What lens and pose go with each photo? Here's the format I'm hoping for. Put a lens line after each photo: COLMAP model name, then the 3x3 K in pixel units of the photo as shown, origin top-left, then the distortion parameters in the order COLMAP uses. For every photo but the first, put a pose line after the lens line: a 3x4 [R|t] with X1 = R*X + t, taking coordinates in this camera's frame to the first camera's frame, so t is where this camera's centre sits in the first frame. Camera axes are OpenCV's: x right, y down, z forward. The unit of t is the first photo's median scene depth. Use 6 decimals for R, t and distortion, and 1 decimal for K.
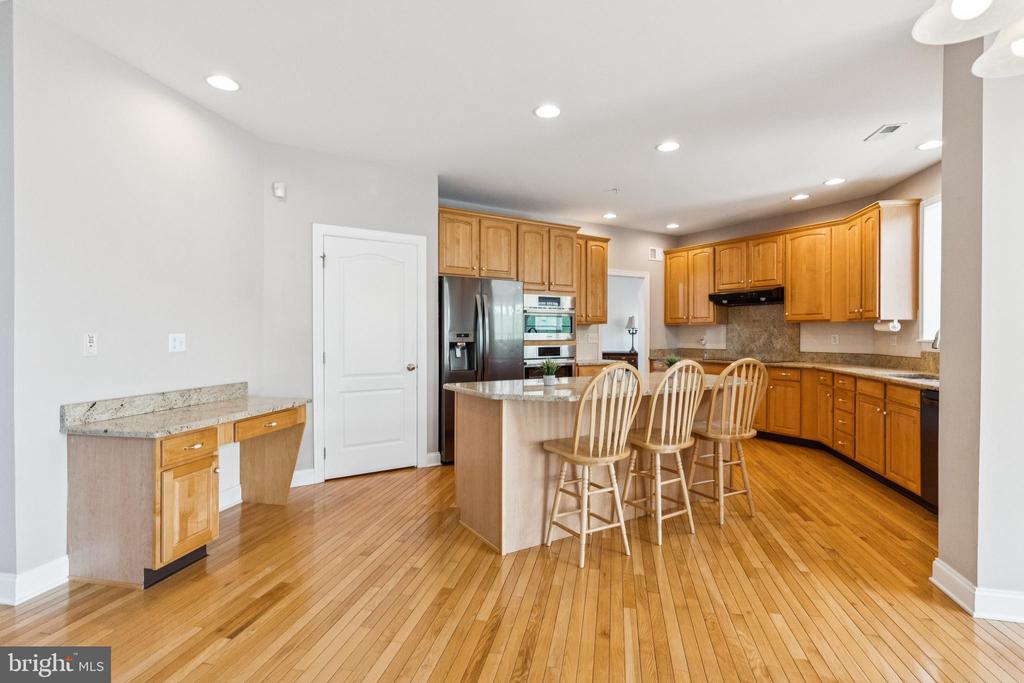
lens RADIAL K [[488.7, 0, 510.8], [0, 488.7, 337.3], [0, 0, 1]] dist [0.013942, 0.000014]
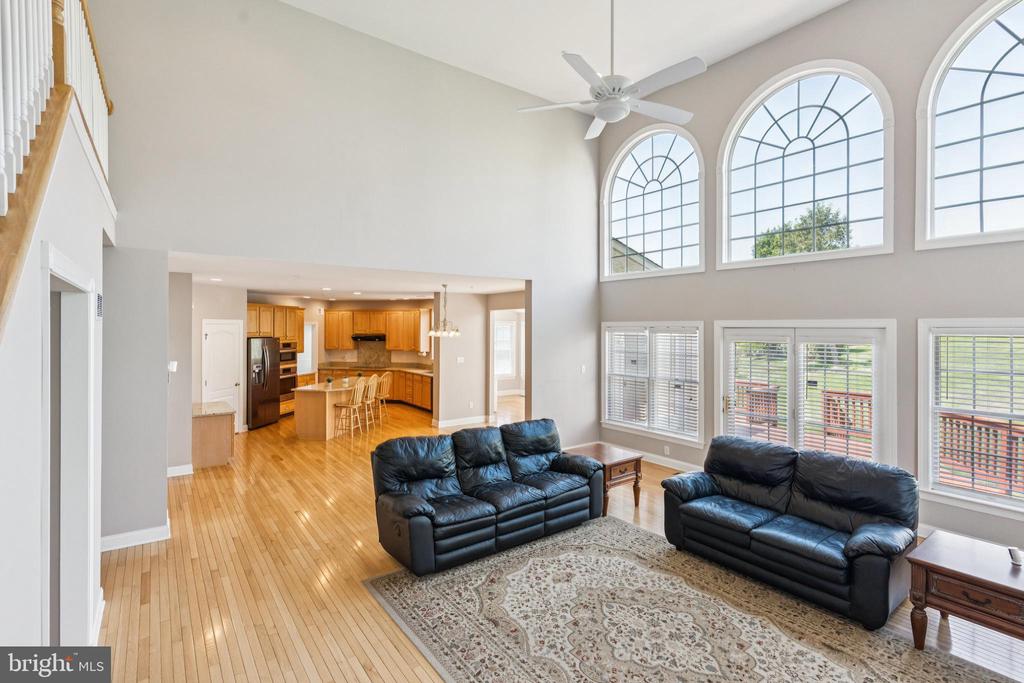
lens RADIAL K [[488.6, 0, 511.8], [0, 488.6, 327.8], [0, 0, 1]] dist [0.000380, 0.000015]
pose [[0.664039, 0.001376, 0.747696, -0.786055], [0.000601, 0.999997, -0.002374, -0.136755], [-0.747697, 0.002026, 0.664036, -0.988063]]
